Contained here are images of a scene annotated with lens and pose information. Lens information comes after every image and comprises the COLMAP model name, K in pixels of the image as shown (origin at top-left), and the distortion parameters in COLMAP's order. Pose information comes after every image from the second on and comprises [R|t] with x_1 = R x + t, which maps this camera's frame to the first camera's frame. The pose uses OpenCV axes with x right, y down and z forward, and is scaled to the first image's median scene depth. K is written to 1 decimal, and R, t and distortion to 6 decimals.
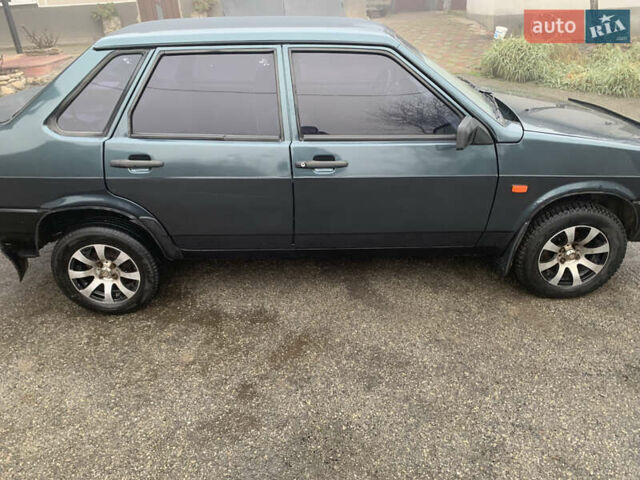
lens RADIAL K [[487.3, 0, 317.5], [0, 487.3, 236.0], [0, 0, 1]] dist [0.034972, -0.028729]
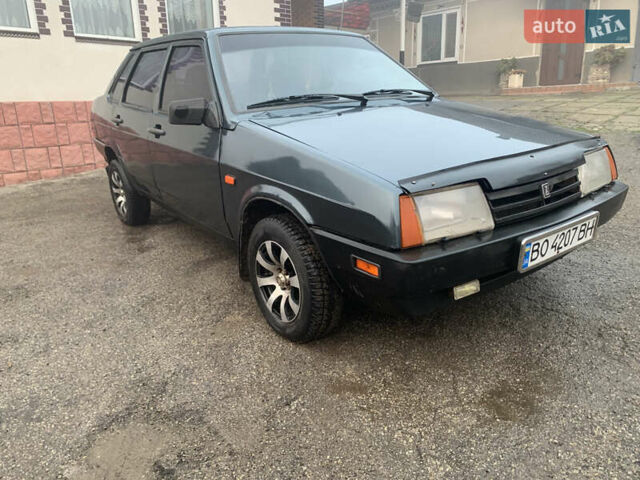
lens RADIAL K [[487.3, 0, 314.6], [0, 487.3, 240.8], [0, 0, 1]] dist [0.034972, -0.028729]
pose [[0.571121, 0.265843, -0.776627, 1.190103], [-0.351632, 0.934137, 0.061174, -0.095060], [0.741739, 0.238149, 0.626984, 0.522607]]
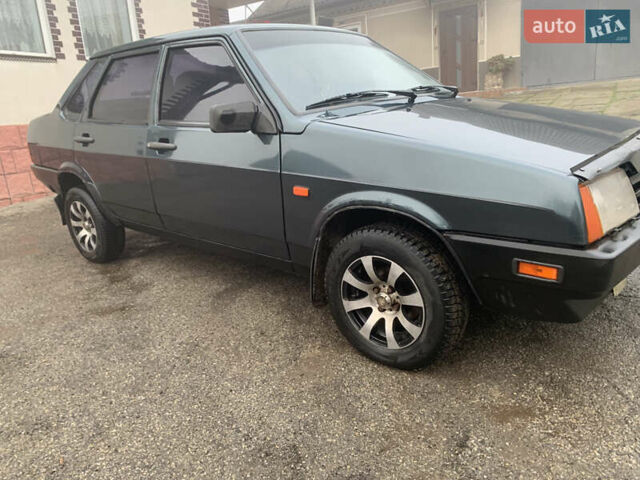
lens RADIAL K [[487.3, 0, 318.1], [0, 487.3, 235.5], [0, 0, 1]] dist [0.034972, -0.028729]
pose [[0.745429, 0.163563, -0.646206, 0.905934], [-0.252558, 0.966453, -0.046716, 0.004597], [0.616887, 0.198027, 0.761732, 0.391406]]
